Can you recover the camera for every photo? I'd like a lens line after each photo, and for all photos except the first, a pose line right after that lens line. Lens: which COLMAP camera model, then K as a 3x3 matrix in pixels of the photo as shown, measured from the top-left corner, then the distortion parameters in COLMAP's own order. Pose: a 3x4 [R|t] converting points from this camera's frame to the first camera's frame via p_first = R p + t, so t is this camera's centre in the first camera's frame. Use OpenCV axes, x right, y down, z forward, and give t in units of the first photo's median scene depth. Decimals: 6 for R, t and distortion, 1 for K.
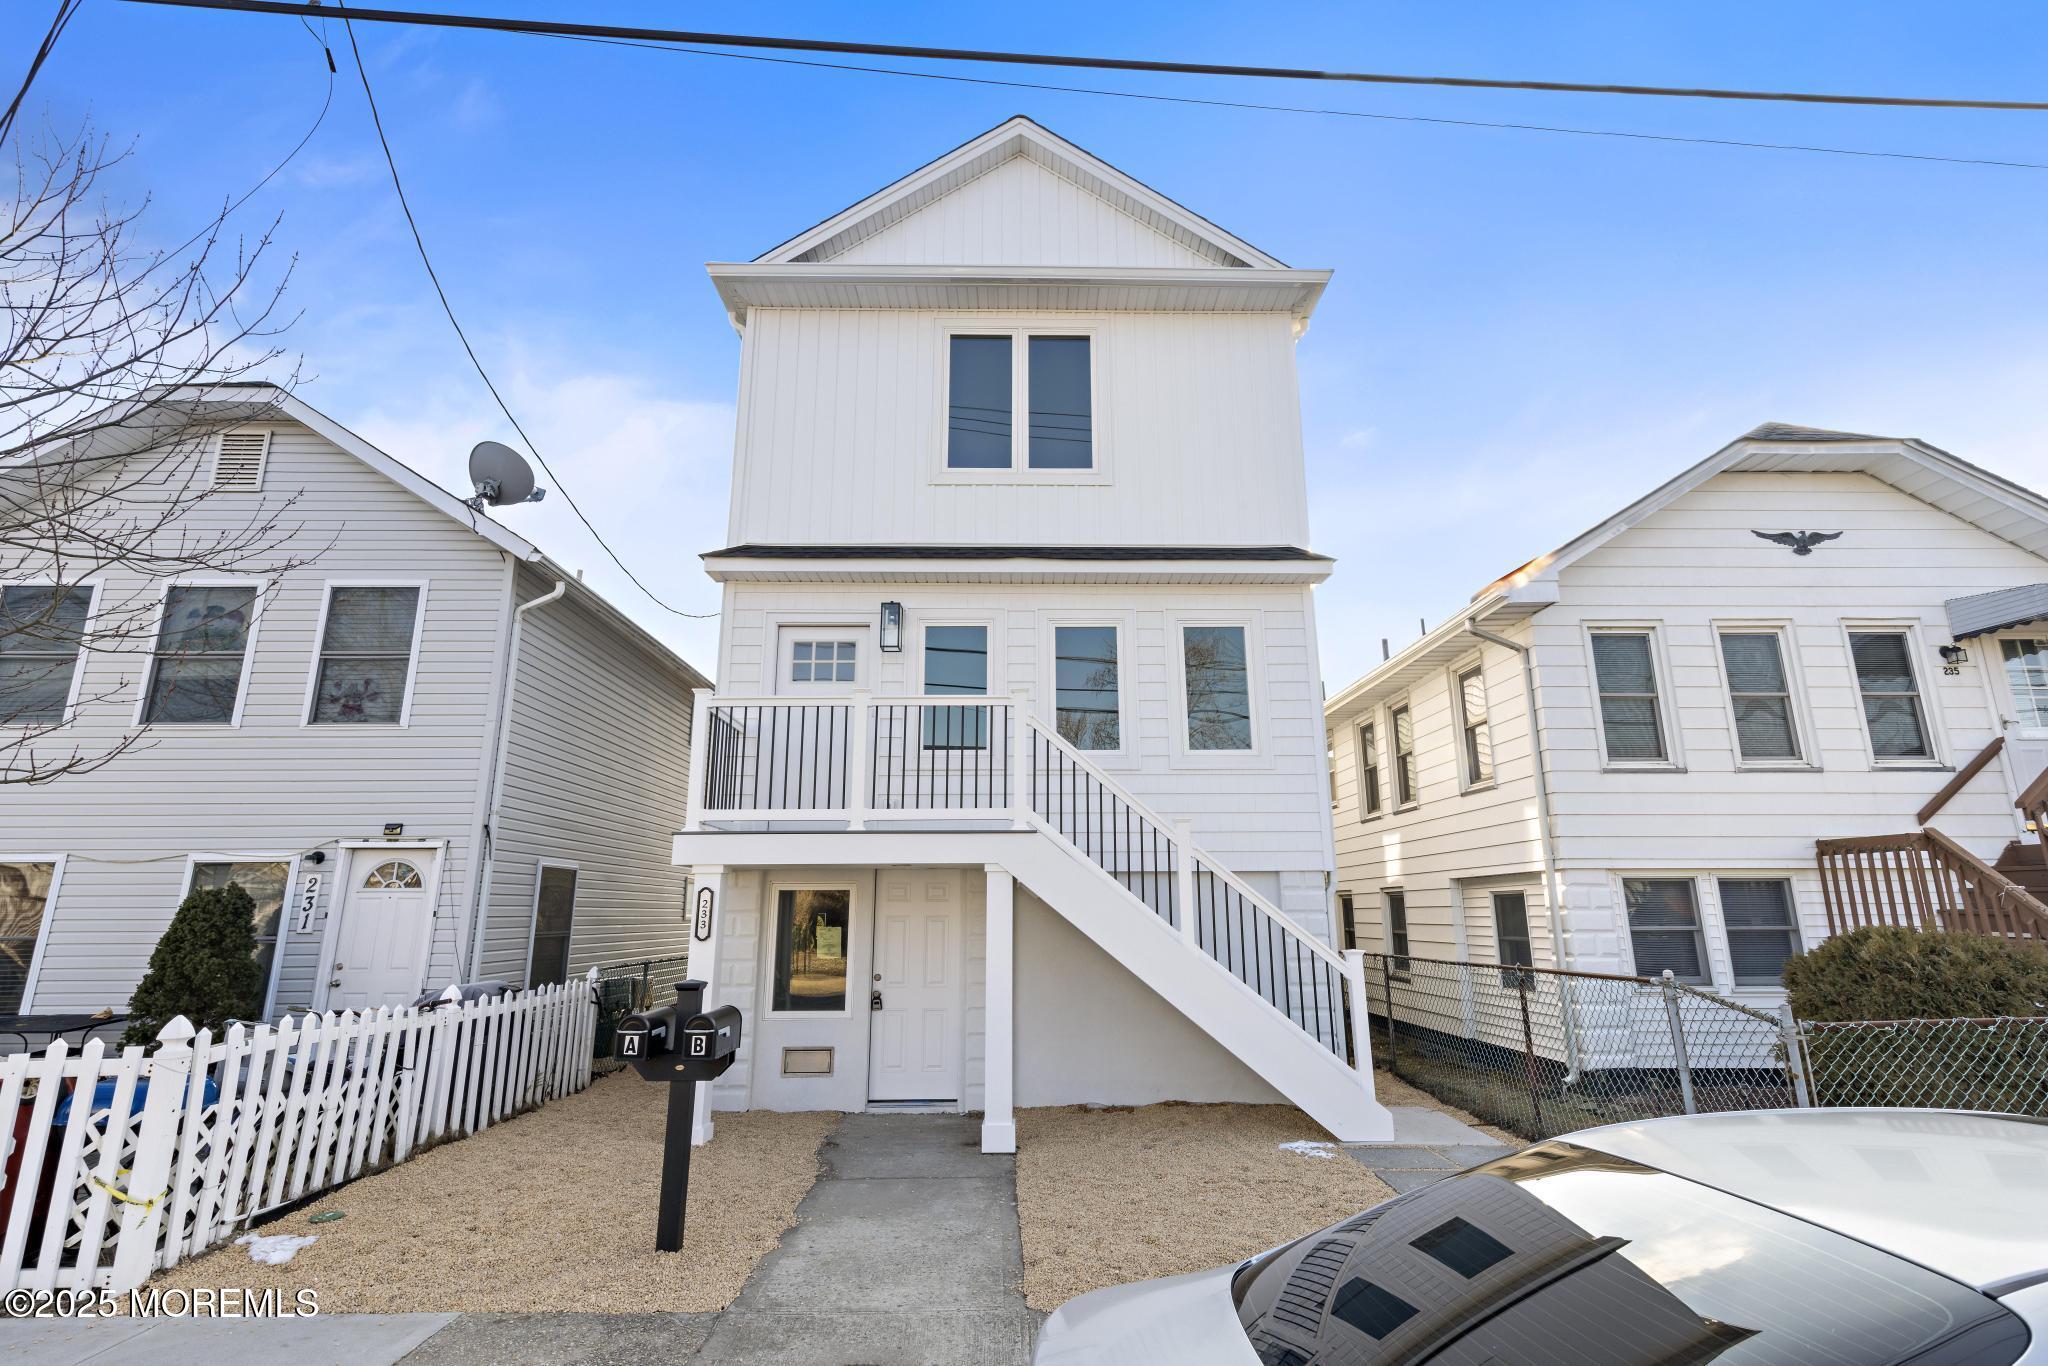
lens RADIAL K [[970.7, 0, 1024.0], [0, 970.7, 683.0], [0, 0, 1]] dist [0.003810, 0.000499]
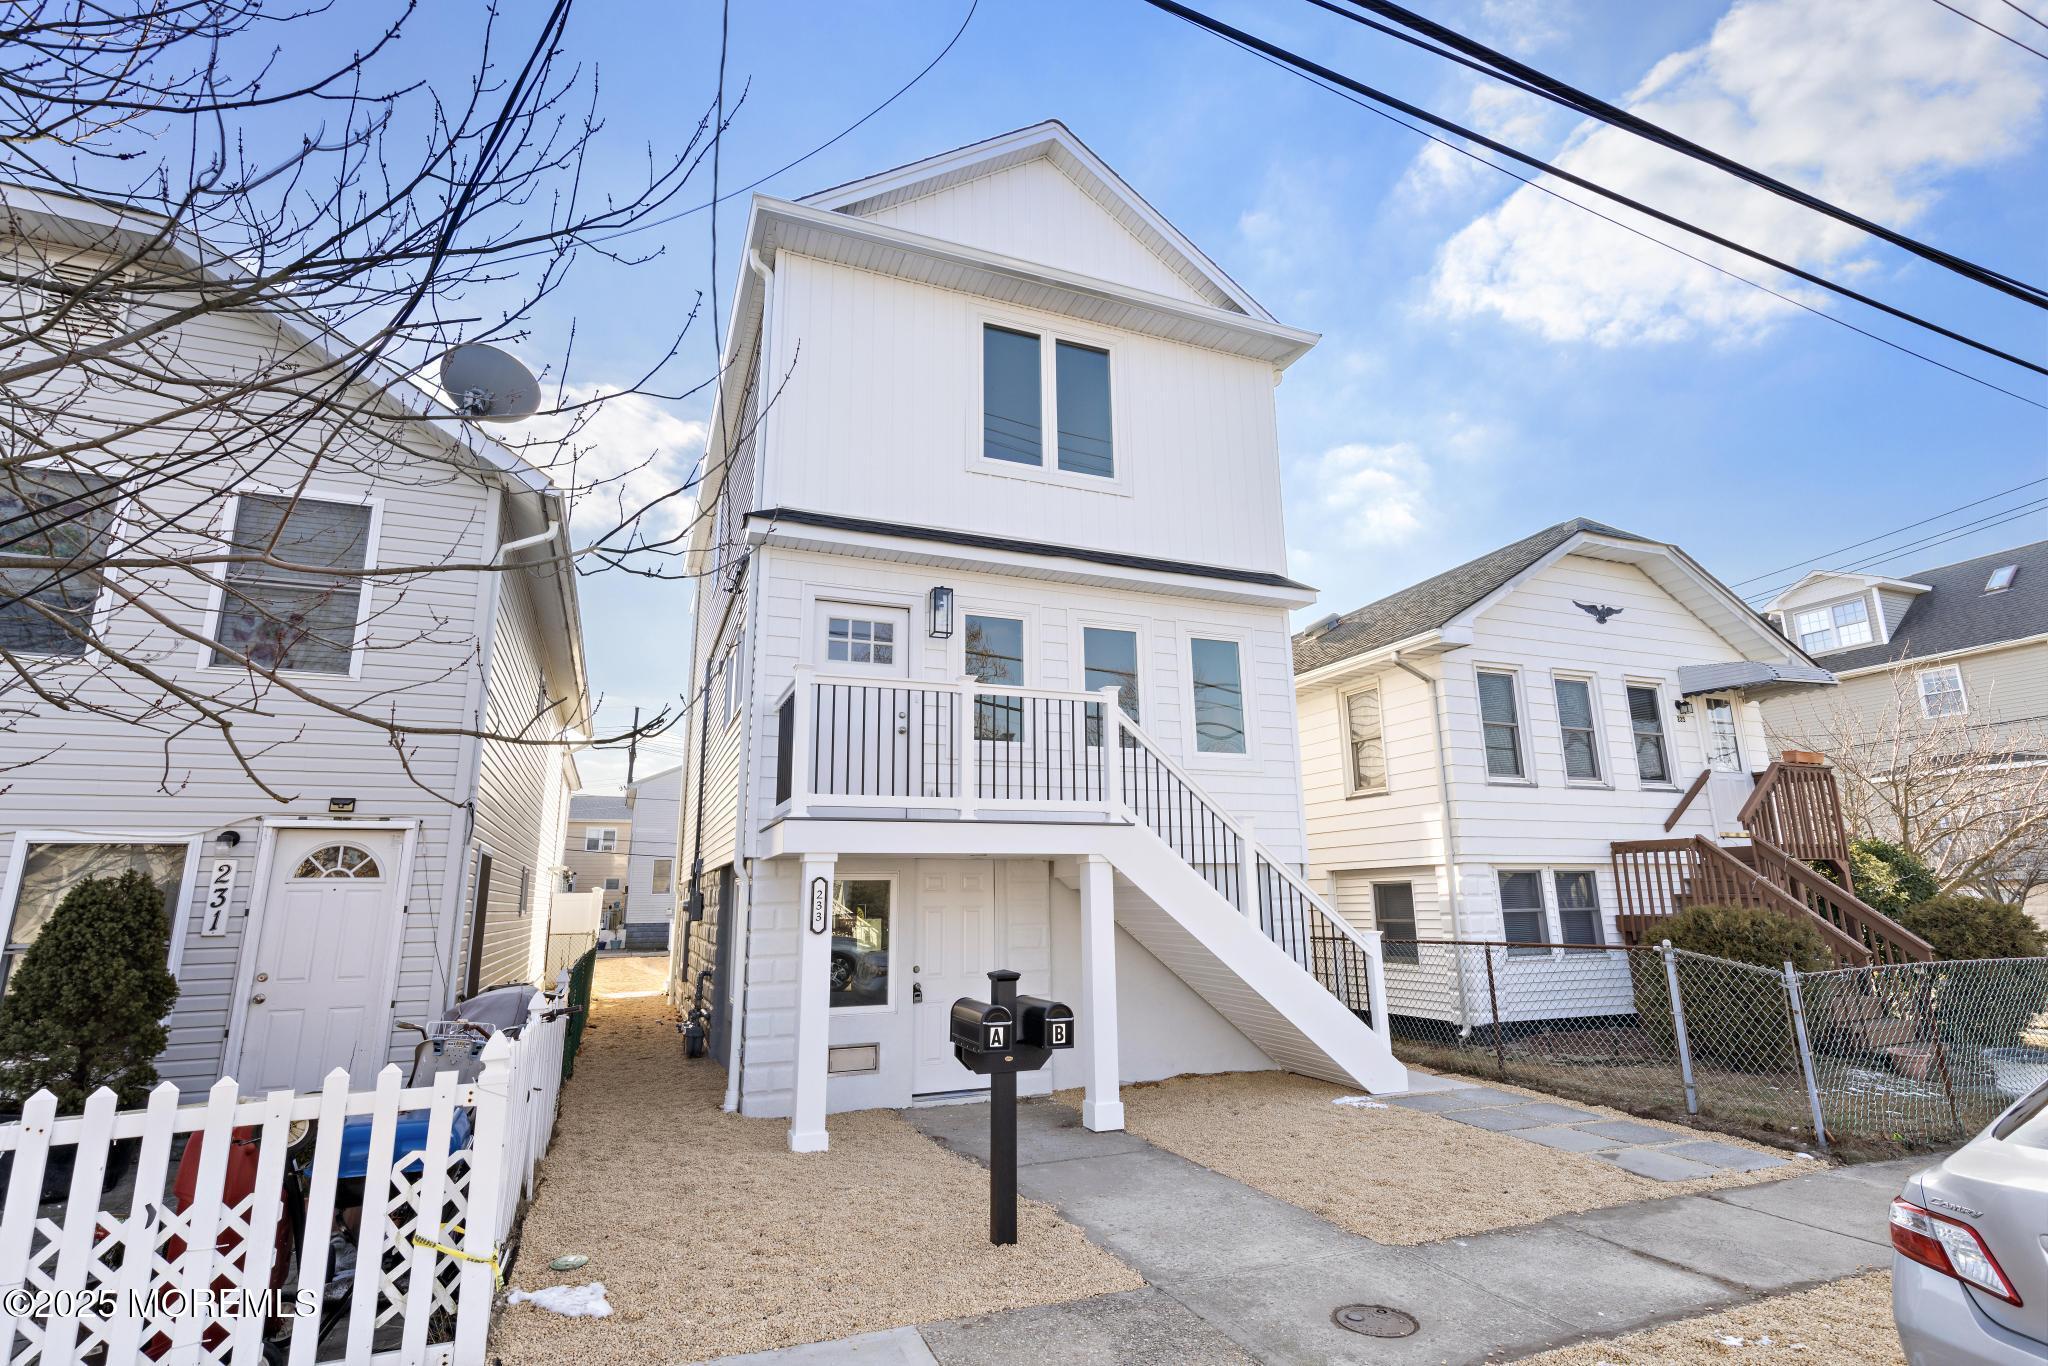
lens RADIAL K [[985.1, 0, 1024.0], [0, 985.1, 683.0], [0, 0, 1]] dist [0.003283, 0.000778]
pose [[0.932491, 0.070667, 0.354214, -0.405986], [-0.074465, 0.997219, -0.002915, 0.009974], [-0.353435, -0.023659, 0.935160, 0.038892]]
